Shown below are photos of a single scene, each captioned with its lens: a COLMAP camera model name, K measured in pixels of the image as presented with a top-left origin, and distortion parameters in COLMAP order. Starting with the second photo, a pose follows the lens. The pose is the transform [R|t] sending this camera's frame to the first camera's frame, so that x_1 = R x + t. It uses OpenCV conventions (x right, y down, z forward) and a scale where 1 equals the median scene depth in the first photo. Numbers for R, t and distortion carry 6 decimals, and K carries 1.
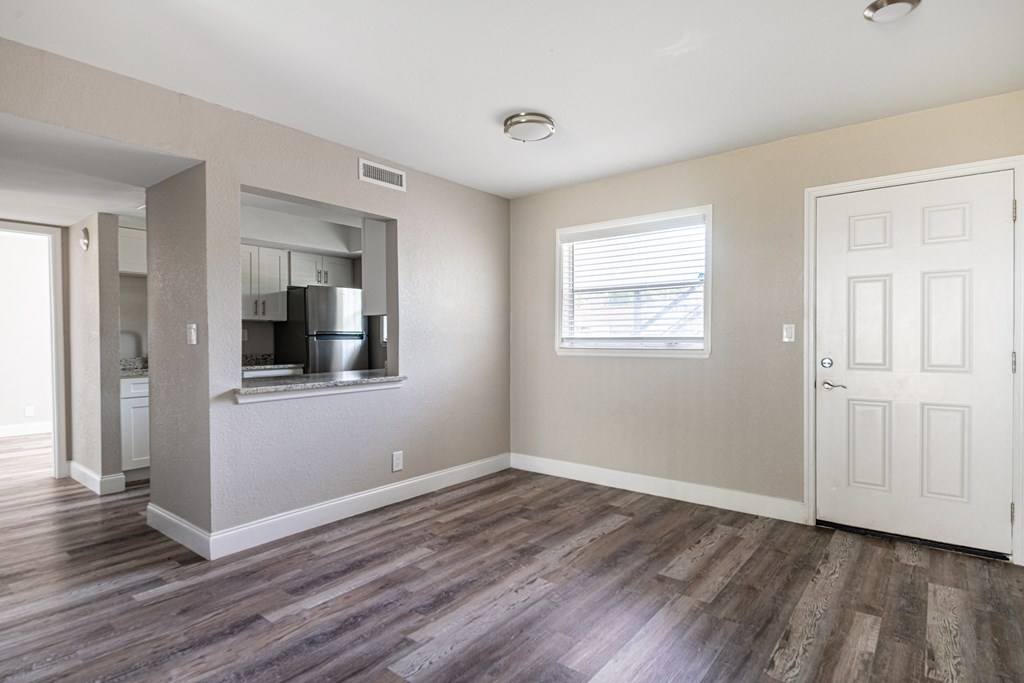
lens RADIAL K [[537.6, 0, 516.6], [0, 537.6, 342.5], [0, 0, 1]] dist [0.067883, -0.045172]
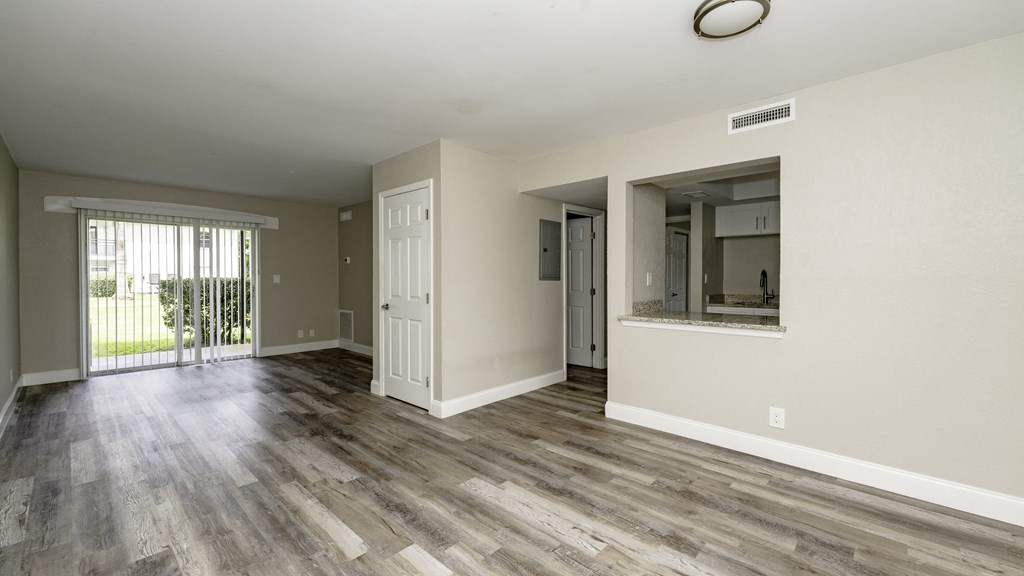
lens RADIAL K [[415.2, 0, 512.0], [0, 415.2, 288.0], [0, 0, 1]] dist [0.000058, 0.004030]
pose [[-0.091964, 0.024371, -0.995464, 0.632944], [-0.009549, 0.999633, 0.025356, -0.014188], [0.995717, 0.011837, -0.091698, 0.762824]]
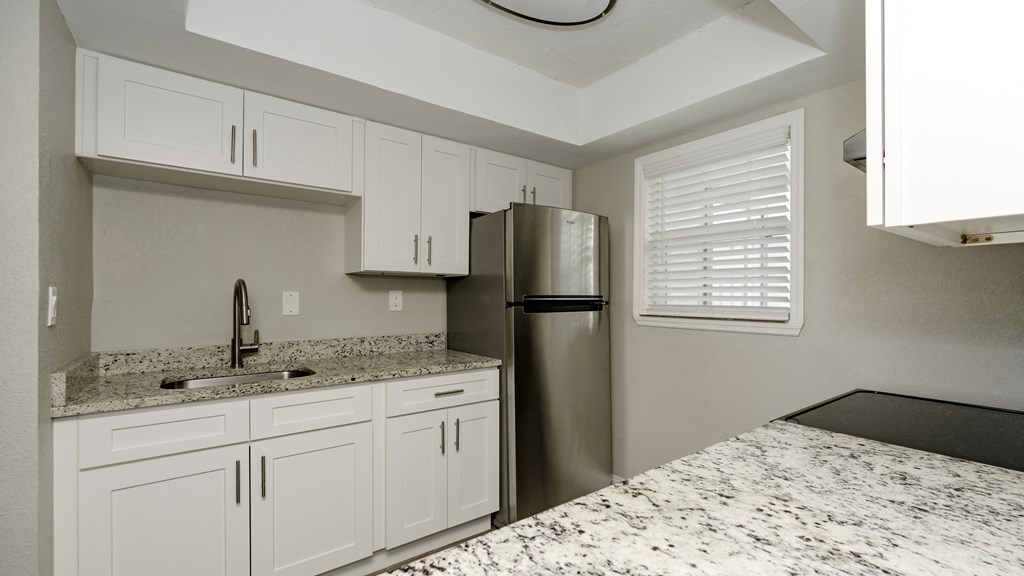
lens RADIAL K [[440.3, 0, 513.6], [0, 440.3, 296.5], [0, 0, 1]] dist [-0.002321, -0.000033]
pose [[0.967727, 0.009737, -0.251814, -0.485369], [-0.012536, 0.999876, -0.009514, -0.027056], [0.251690, 0.012363, 0.967729, 1.065215]]
